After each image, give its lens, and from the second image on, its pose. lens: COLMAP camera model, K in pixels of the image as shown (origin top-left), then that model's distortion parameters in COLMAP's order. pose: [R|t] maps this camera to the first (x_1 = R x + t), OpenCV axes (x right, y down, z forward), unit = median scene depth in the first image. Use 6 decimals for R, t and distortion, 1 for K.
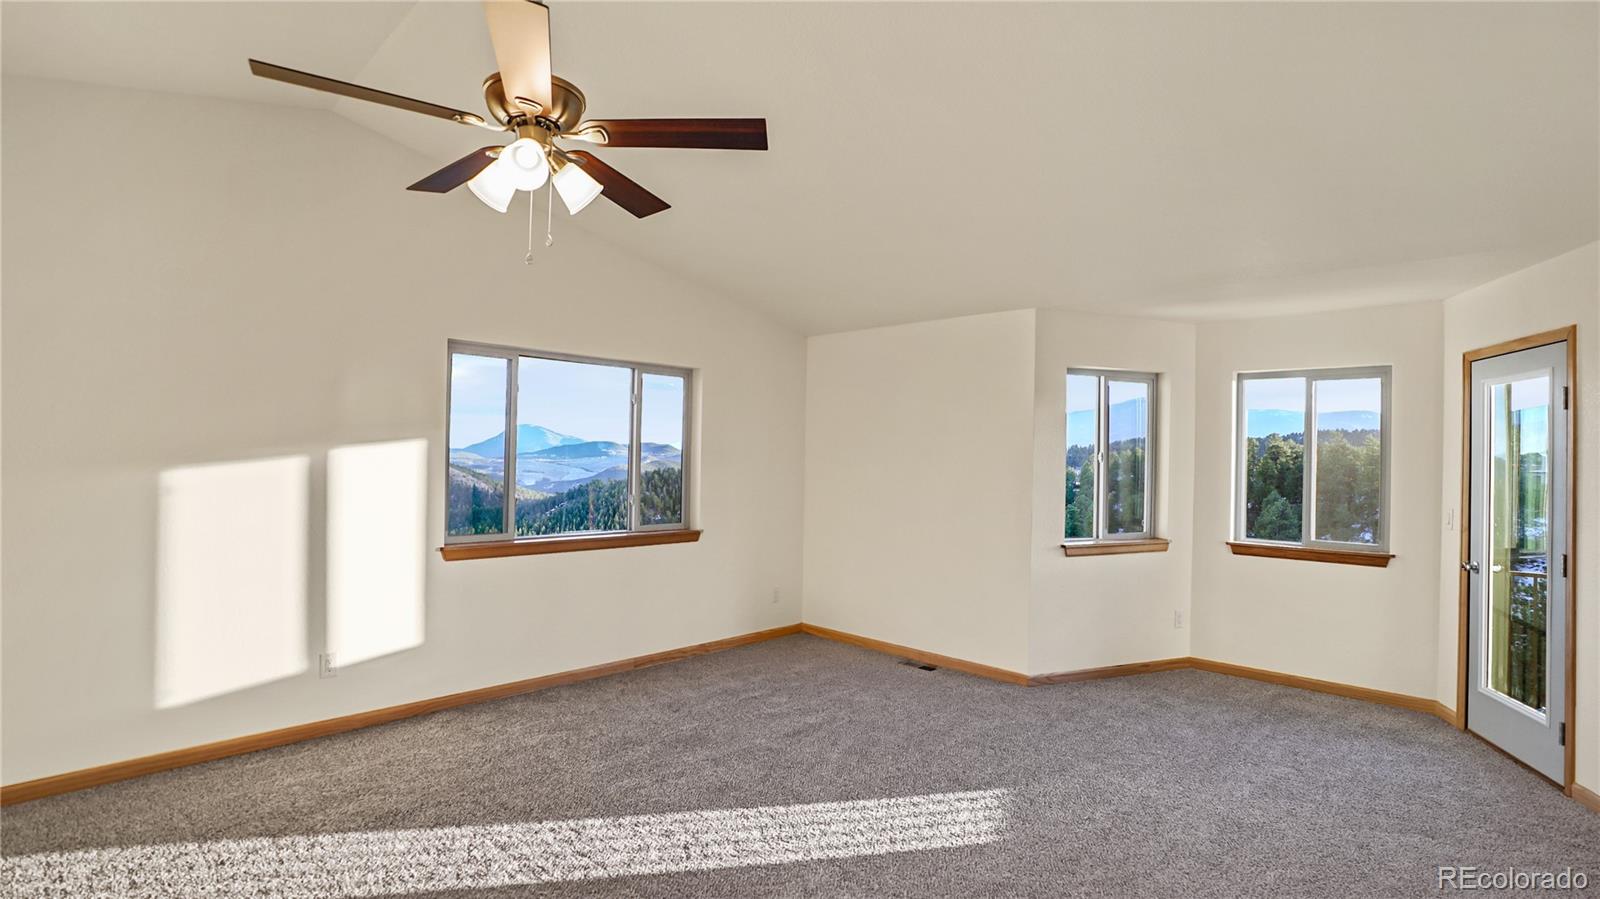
lens RADIAL K [[744.5, 0, 799.9], [0, 744.5, 445.5], [0, 0, 1]] dist [-0.022439, 0.002485]
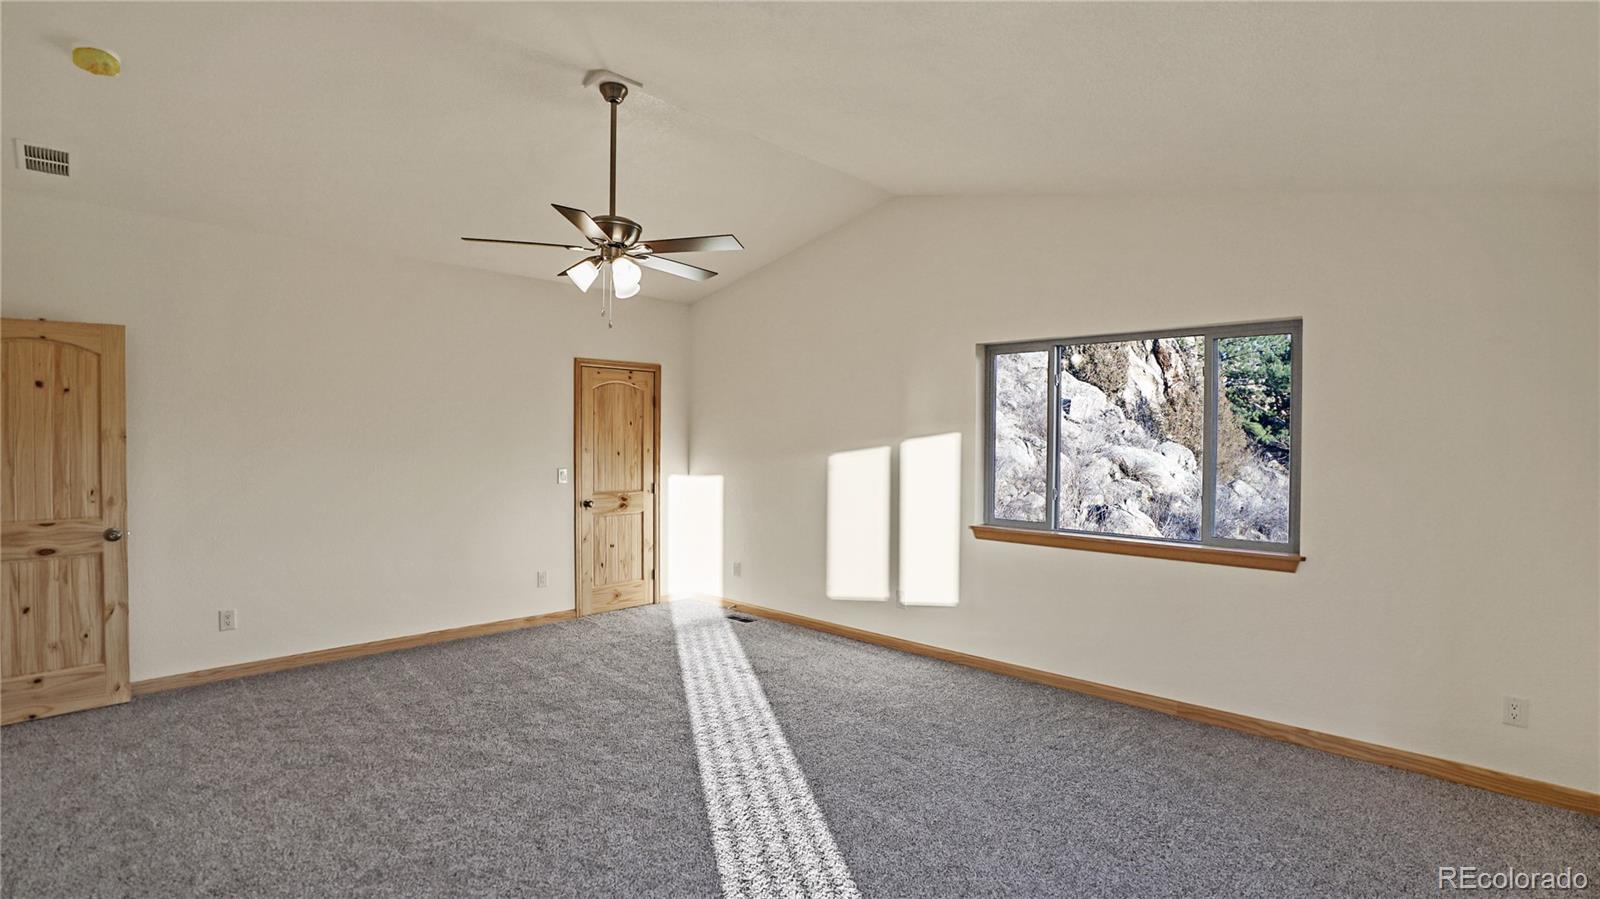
lens RADIAL K [[744.5, 0, 801.5], [0, 744.5, 453.5], [0, 0, 1]] dist [-0.022439, 0.002485]
pose [[0.027736, -0.005873, -0.999598, 0.796852], [-0.001474, 0.999981, -0.005916, 0.038211], [0.999614, 0.001638, 0.027727, 0.844155]]
